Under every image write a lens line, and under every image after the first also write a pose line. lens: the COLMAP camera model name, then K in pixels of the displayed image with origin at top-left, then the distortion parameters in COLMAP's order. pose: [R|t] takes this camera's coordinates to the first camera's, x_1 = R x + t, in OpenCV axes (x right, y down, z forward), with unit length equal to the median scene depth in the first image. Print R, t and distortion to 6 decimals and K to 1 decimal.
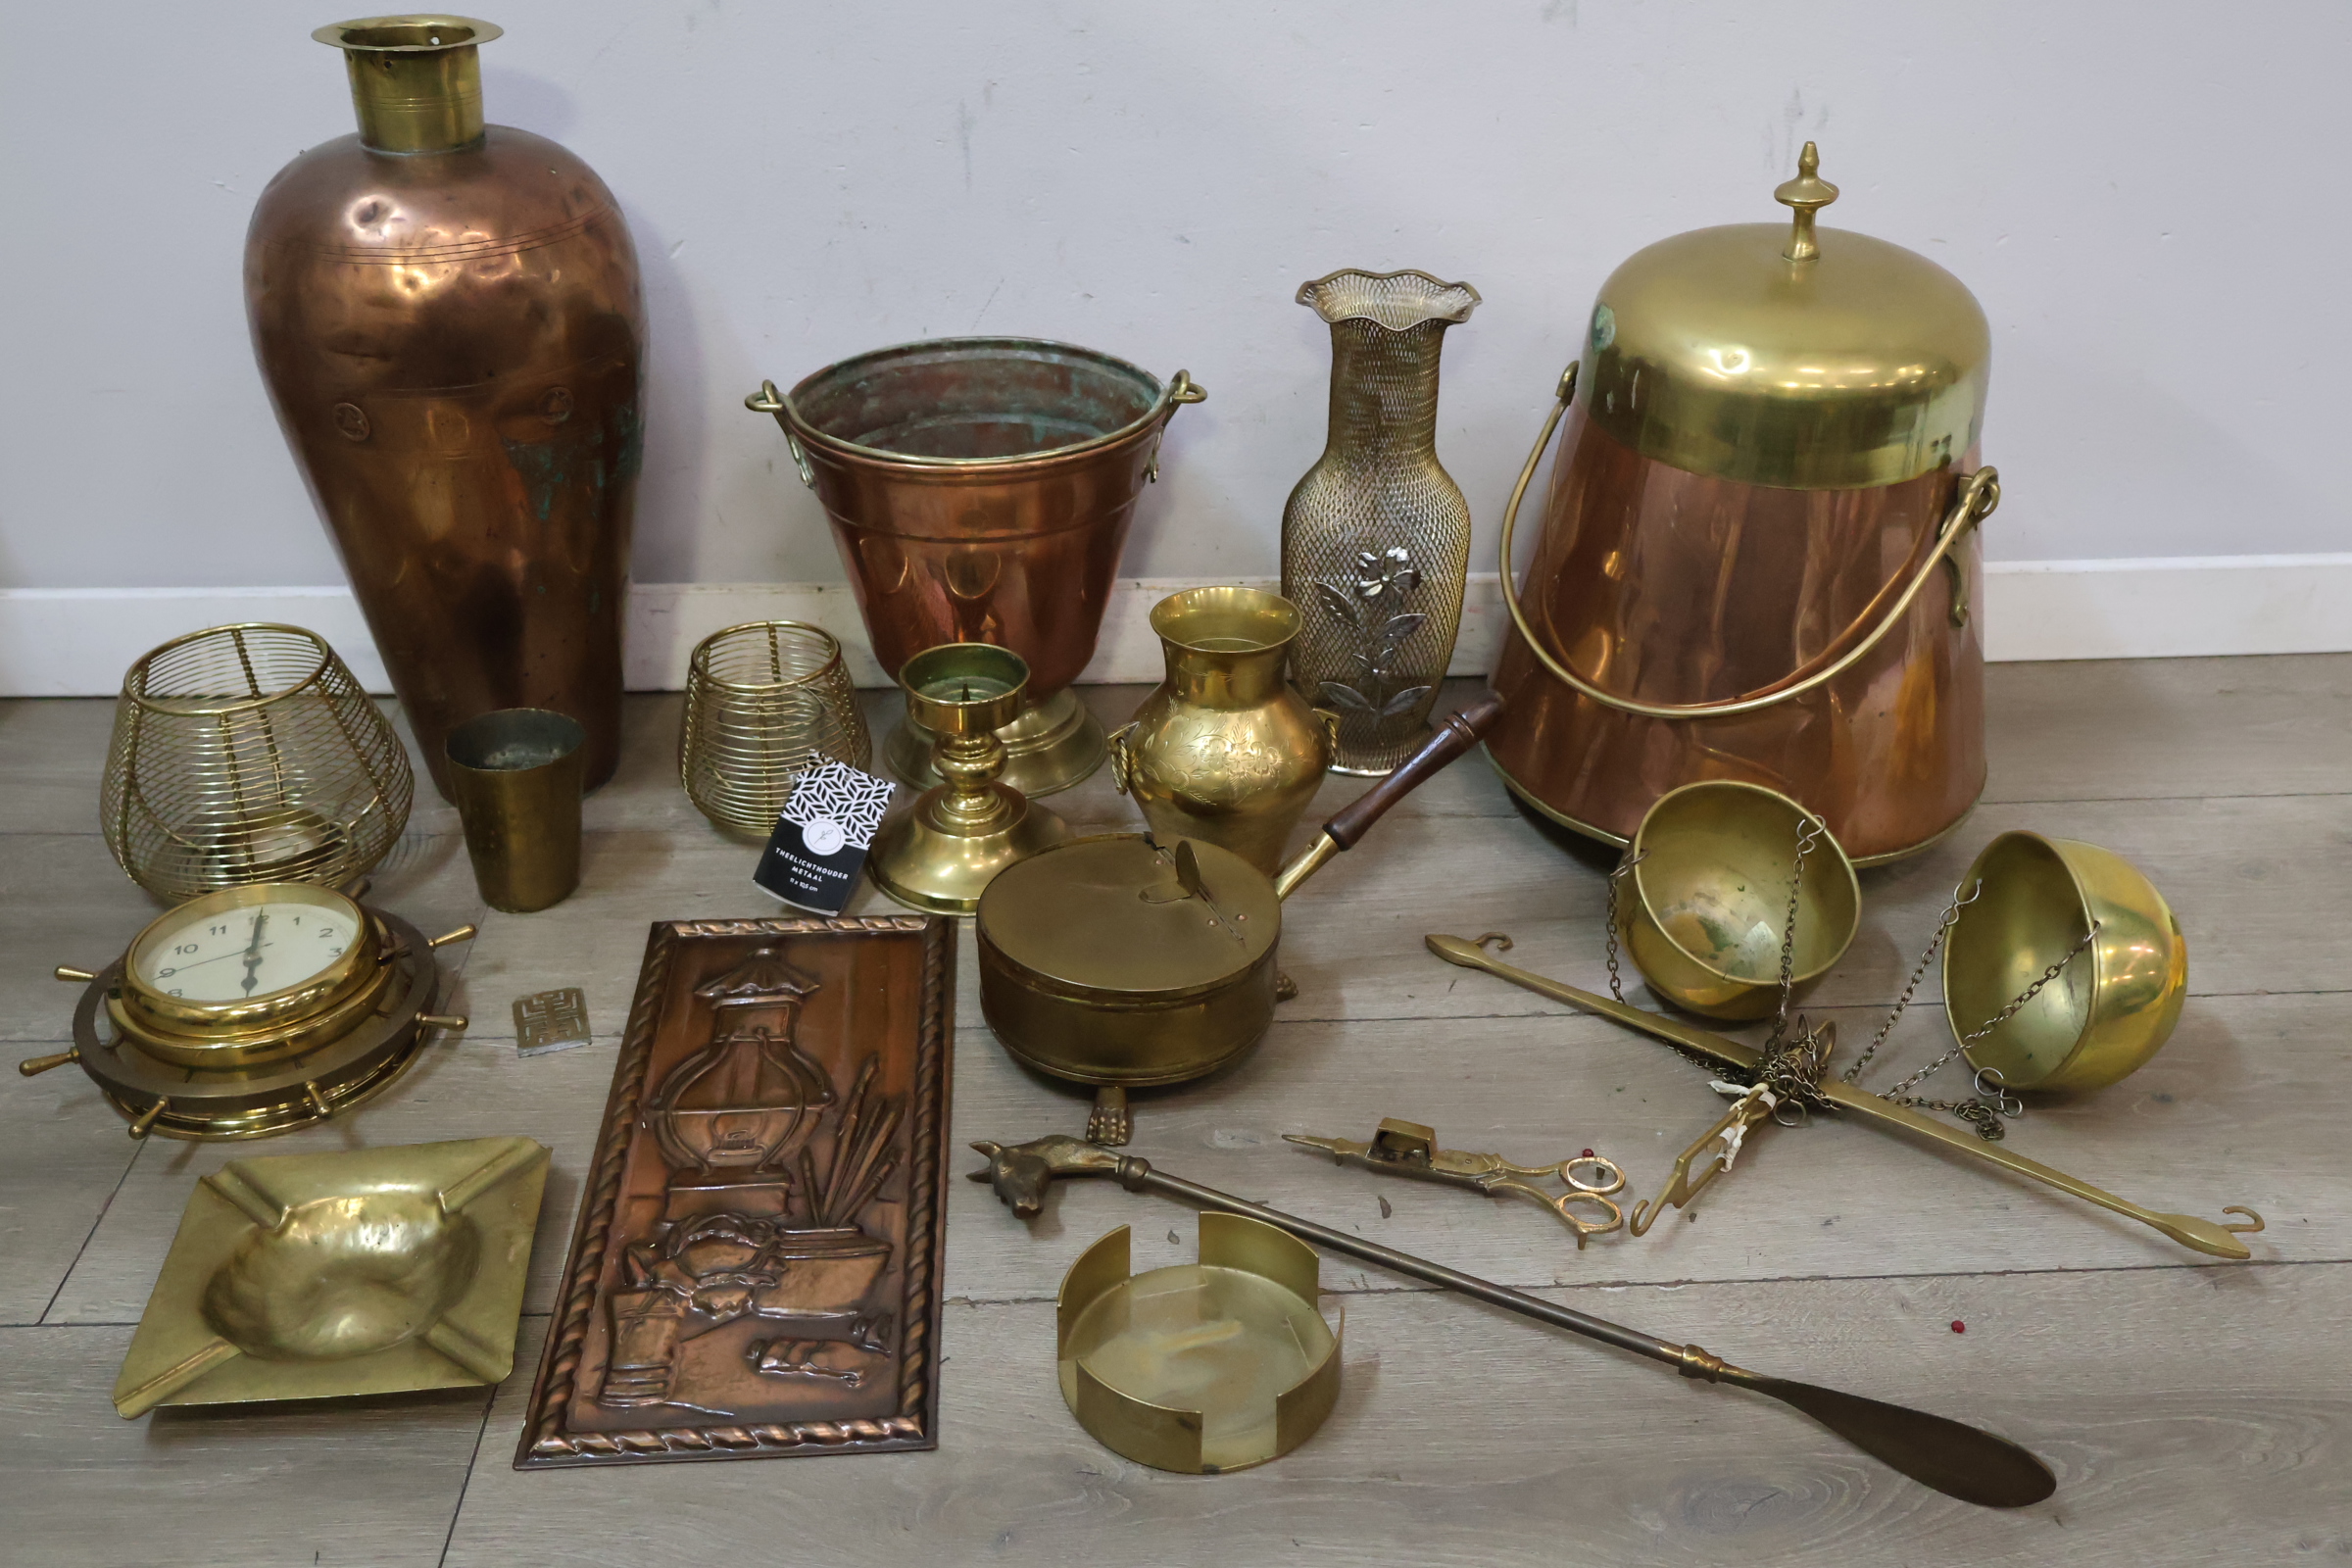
lens RADIAL K [[2216.6, 0, 1168.6], [0, 2216.6, 792.6], [0, 0, 1]] dist [0.010118, 0.000000]
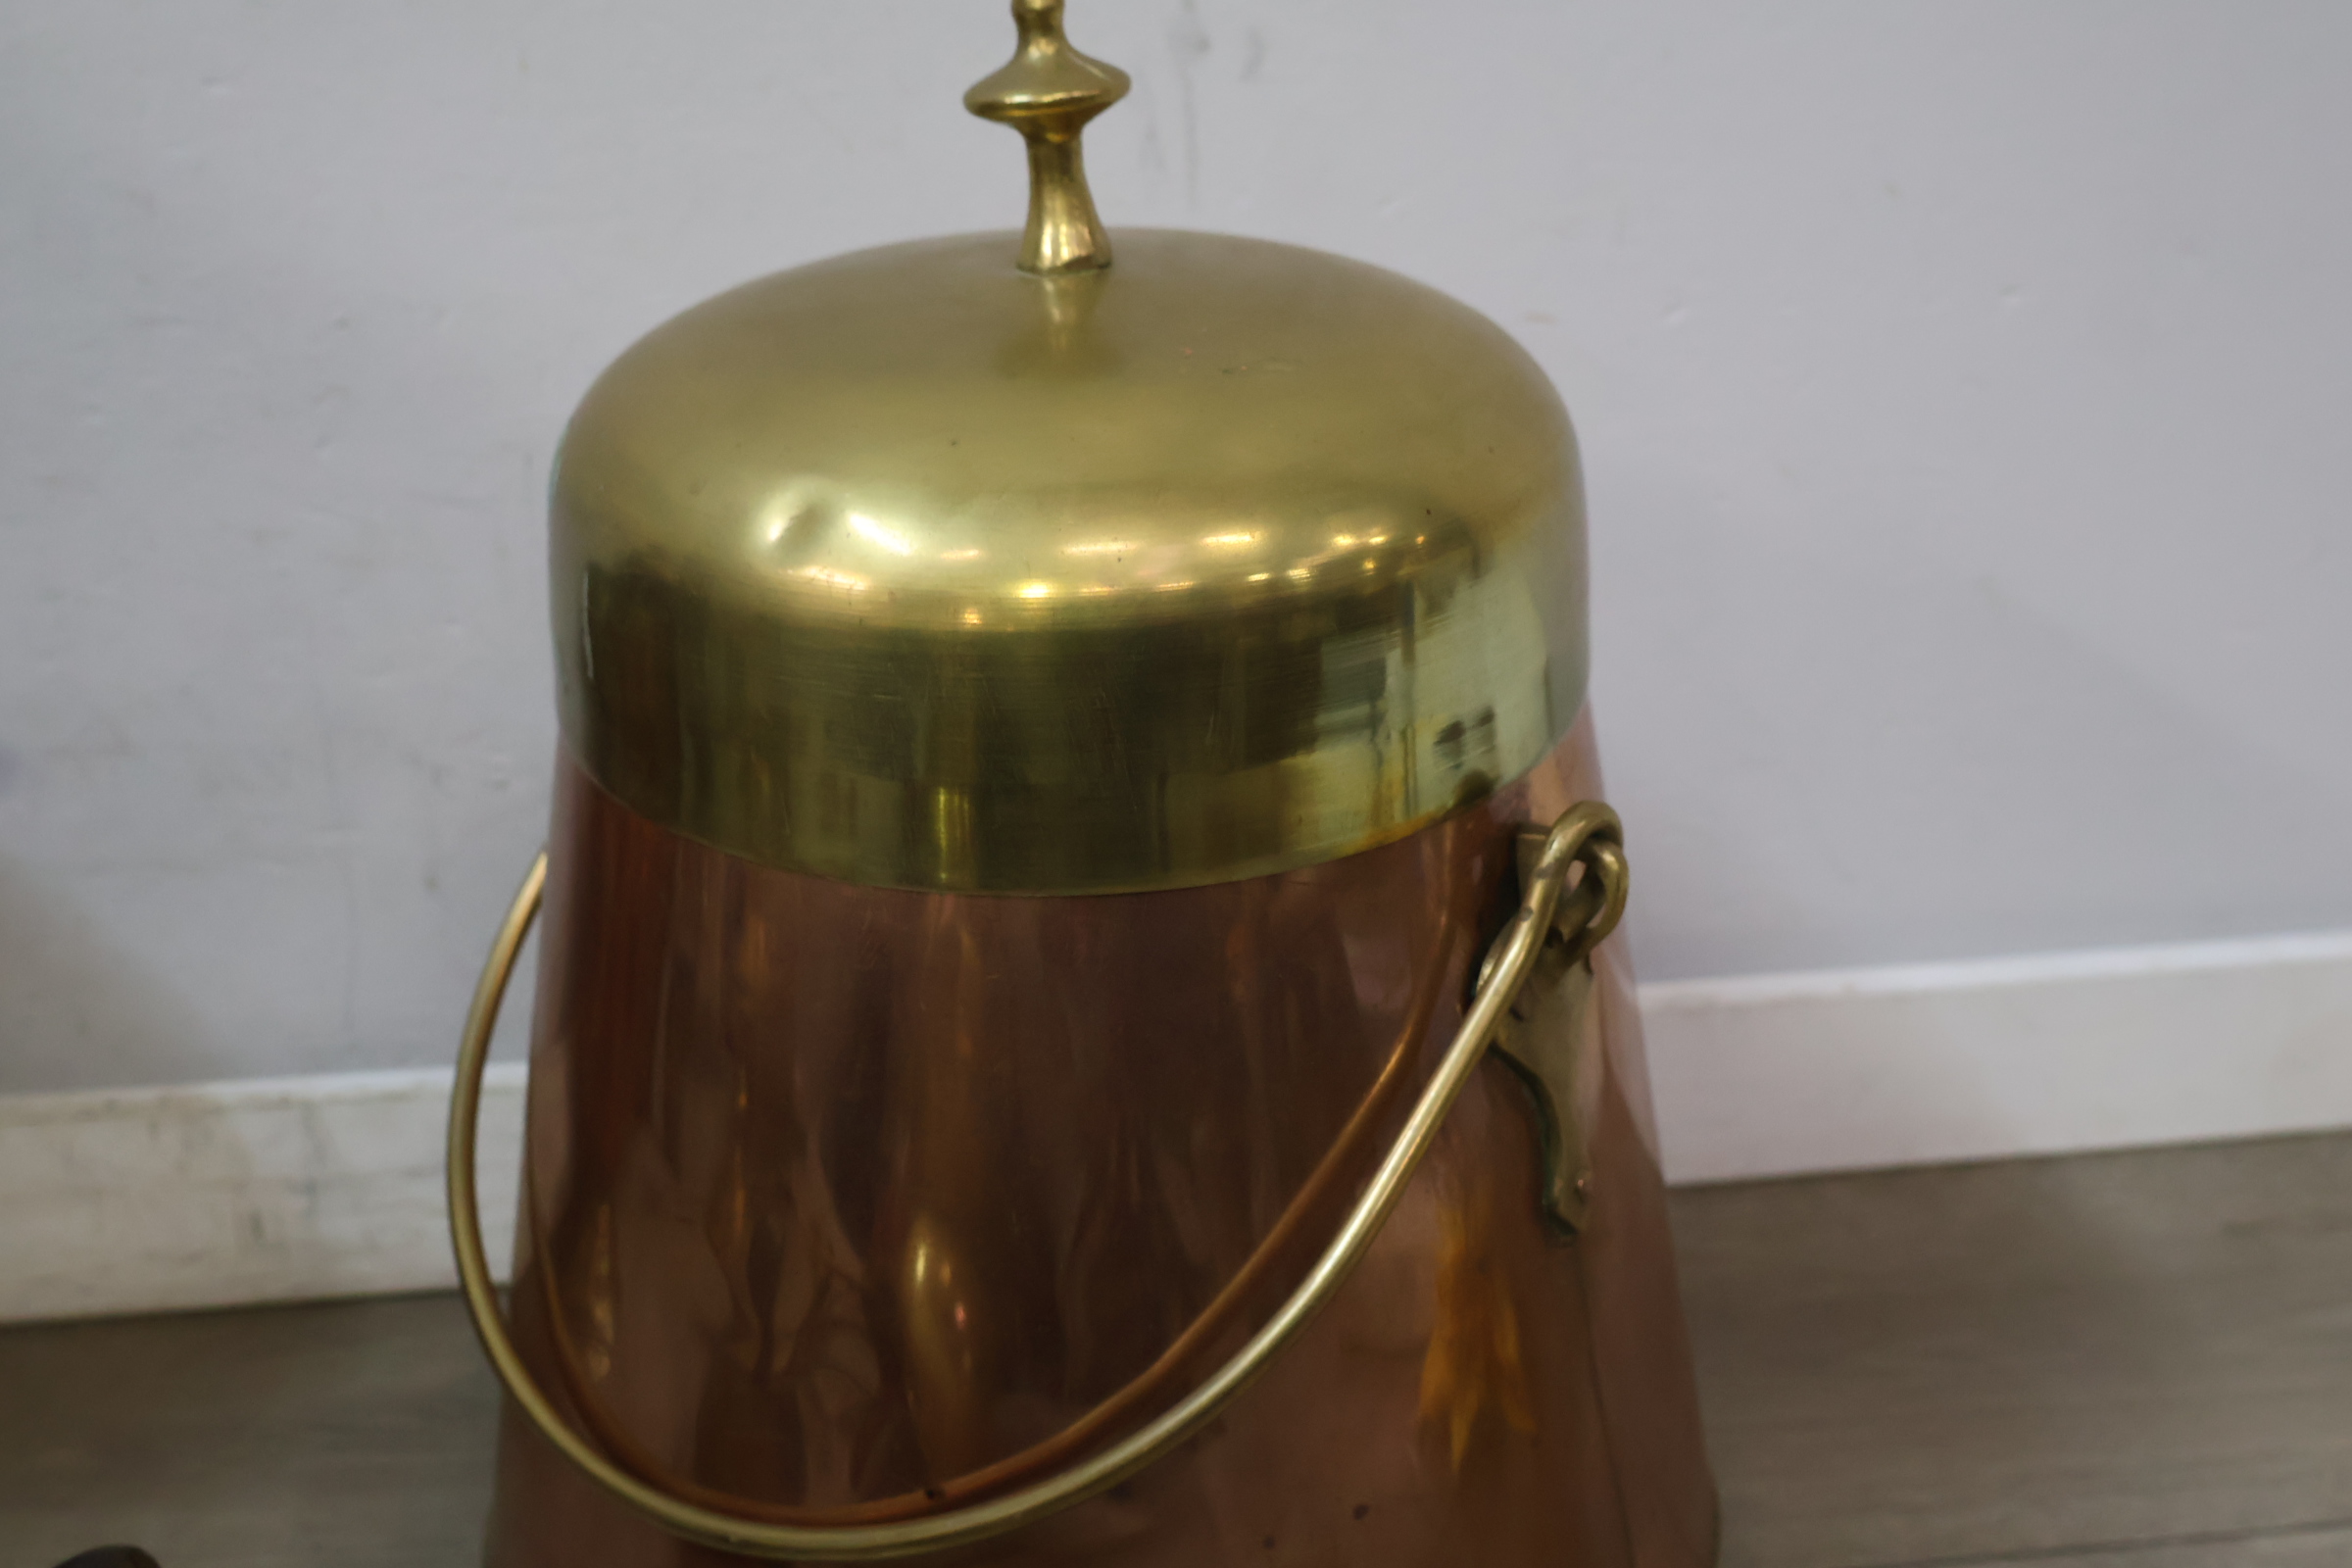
lens RADIAL K [[2231.1, 0, 1163.7], [0, 2231.1, 767.8], [0, 0, 1]] dist [0.002513, 0.000000]
pose [[0.998064, -0.041999, 0.045872, 0.285970], [0.048735, 0.986352, -0.157271, -0.099202], [-0.038640, 0.159202, 0.986490, 0.653926]]
